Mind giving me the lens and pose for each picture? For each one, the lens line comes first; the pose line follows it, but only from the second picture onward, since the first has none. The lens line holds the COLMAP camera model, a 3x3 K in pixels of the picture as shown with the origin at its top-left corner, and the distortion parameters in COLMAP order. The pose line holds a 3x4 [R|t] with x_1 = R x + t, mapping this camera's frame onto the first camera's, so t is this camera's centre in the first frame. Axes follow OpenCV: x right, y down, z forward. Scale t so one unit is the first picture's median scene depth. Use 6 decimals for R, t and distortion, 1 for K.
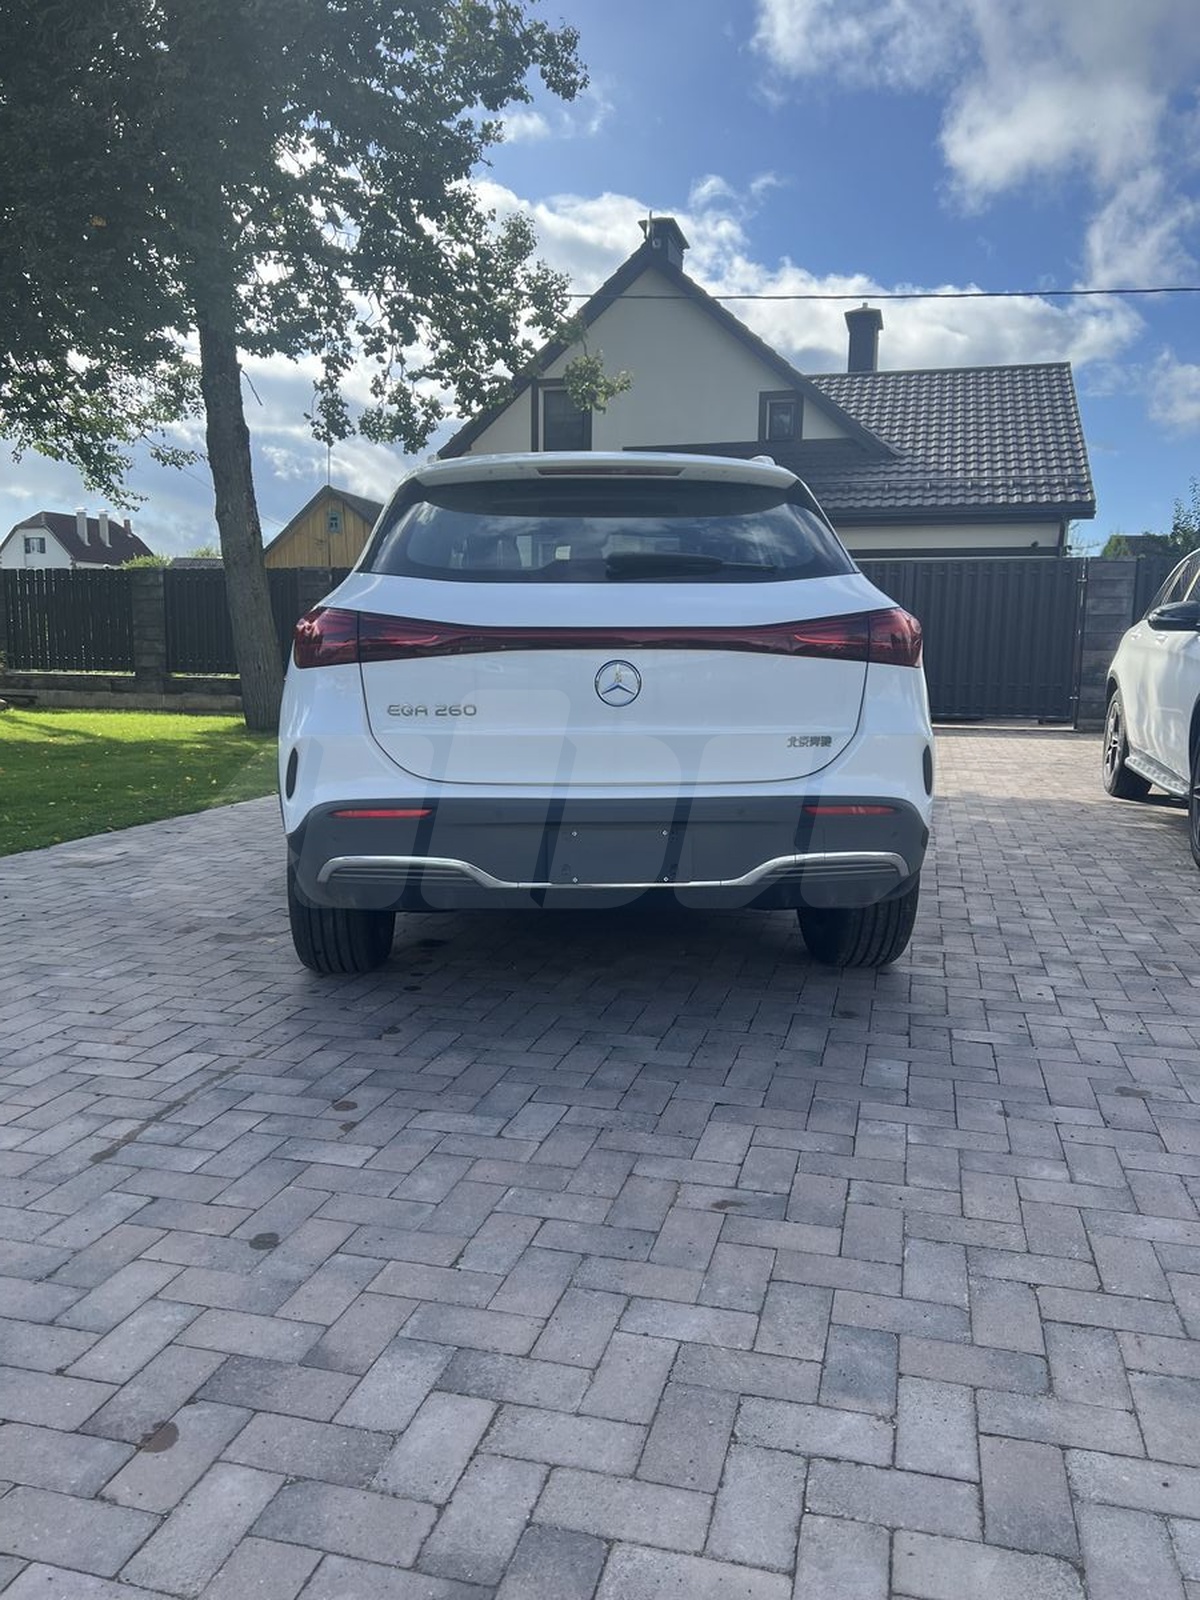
lens RADIAL K [[1207.1, 0, 588.5], [0, 1207.1, 801.5], [0, 0, 1]] dist [0.020138, -0.016959]
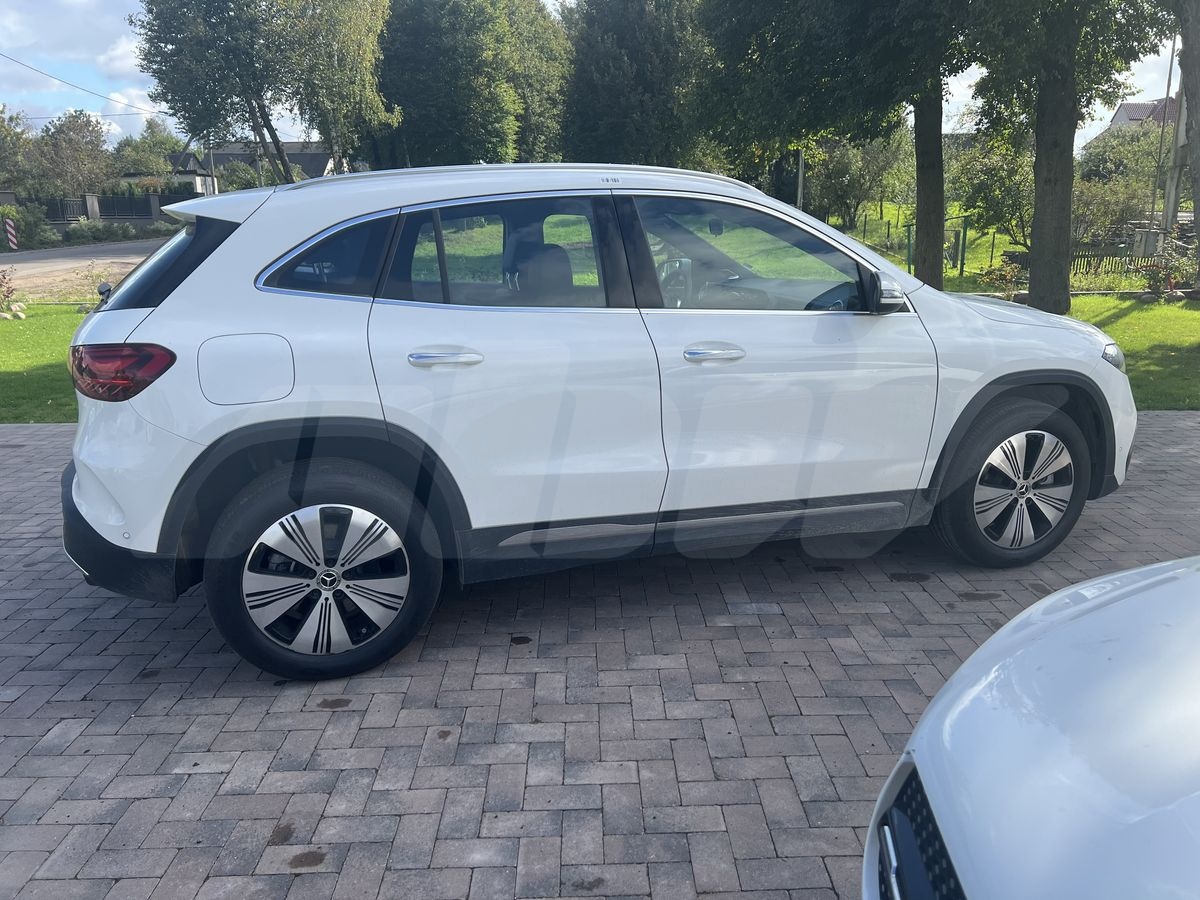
lens RADIAL K [[904.7, 0, 604.5], [0, 904.7, 465.5], [0, 0, 1]] dist [0.045475, -0.054358]
pose [[0.288140, 0.244485, -0.925852, 1.152218], [-0.122351, 0.968333, 0.217626, -0.283495], [0.949740, 0.050572, 0.308928, 1.152704]]
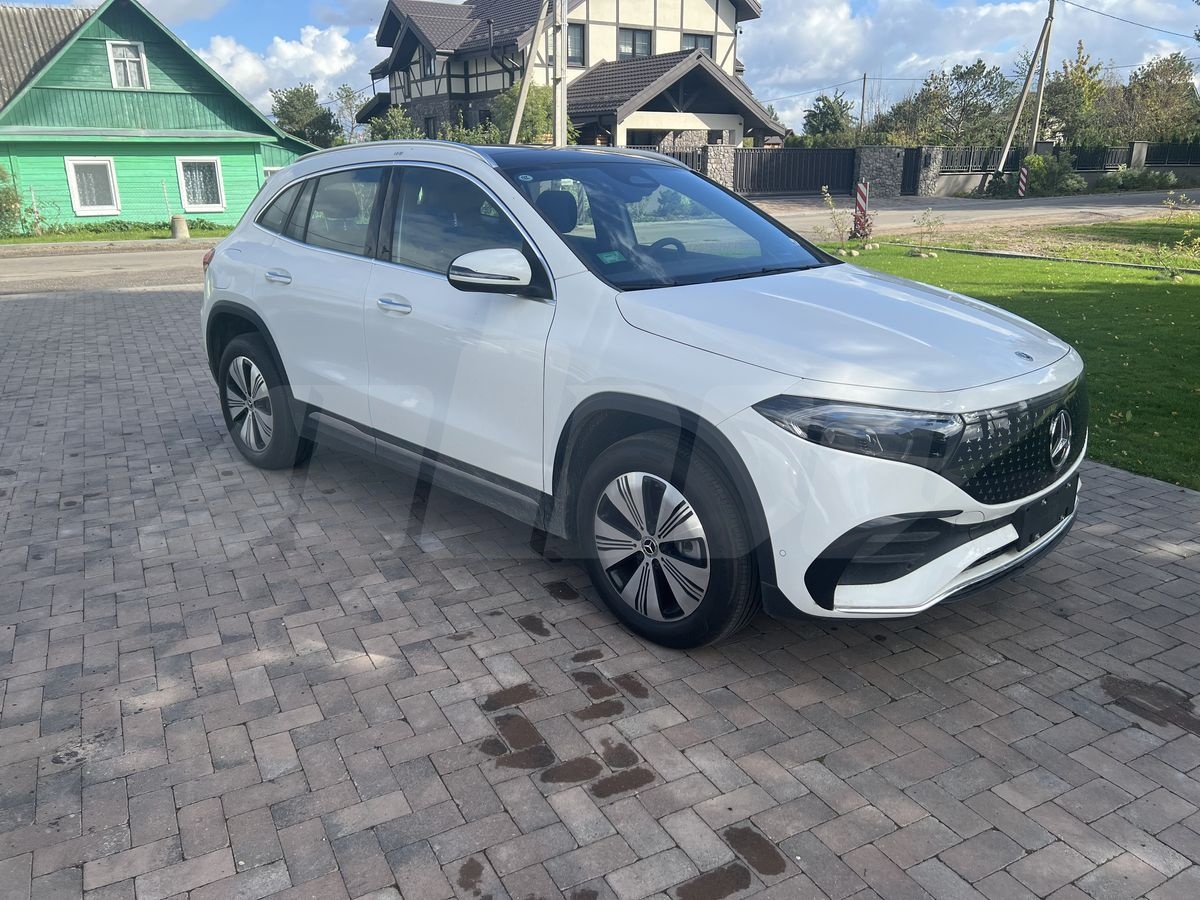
lens RADIAL K [[905.3, 0, 604.7], [0, 905.3, 456.5], [0, 0, 1]] dist [0.020138, -0.016959]
pose [[-0.721596, 0.205446, -0.661129, 0.854856], [-0.095608, 0.916233, 0.389071, -0.494990], [0.685681, 0.343961, -0.641507, 2.527853]]
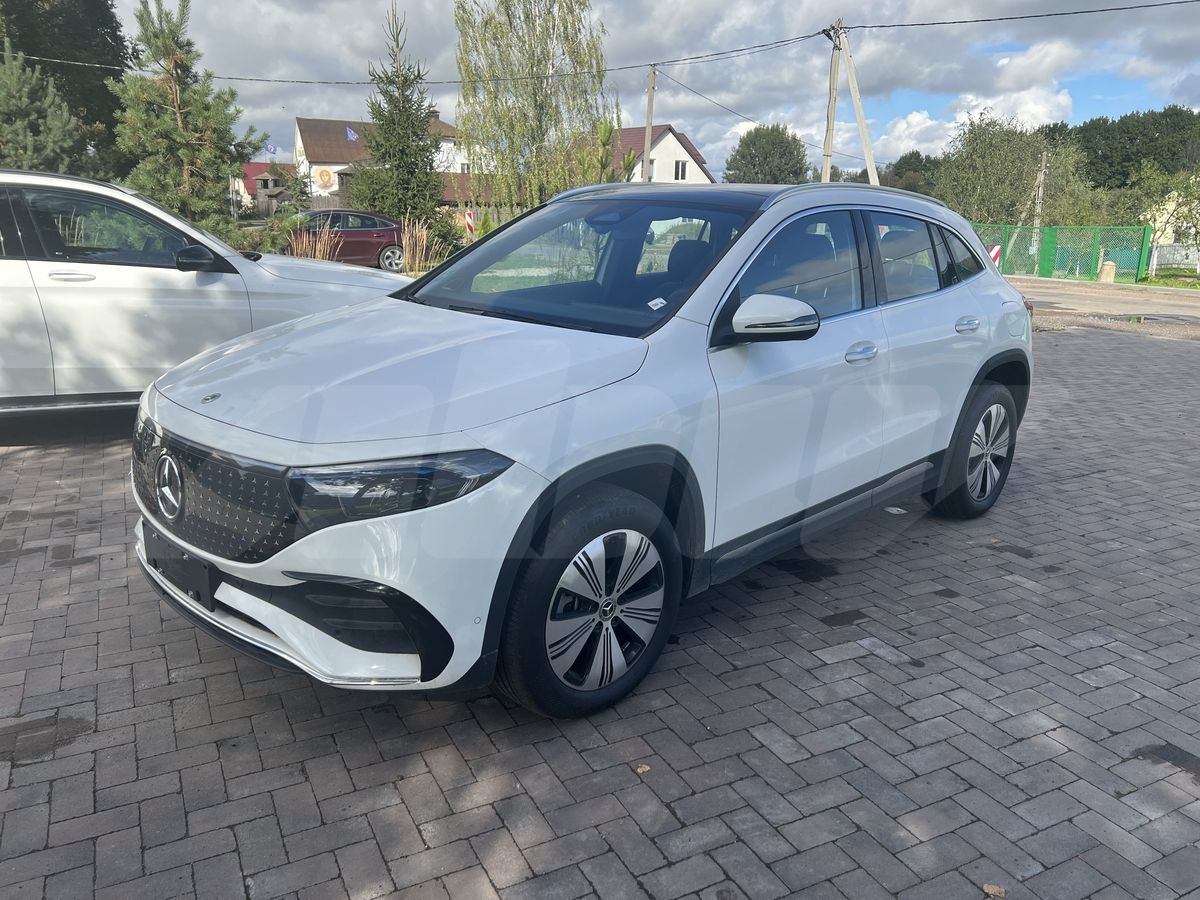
lens RADIAL K [[905.3, 0, 604.7], [0, 905.3, 456.5], [0, 0, 1]] dist [0.020138, -0.016959]
pose [[-0.675003, -0.207691, 0.707980, -0.867118], [0.081189, 0.932827, 0.351059, -0.488836], [-0.733334, 0.294446, -0.612799, 2.464006]]
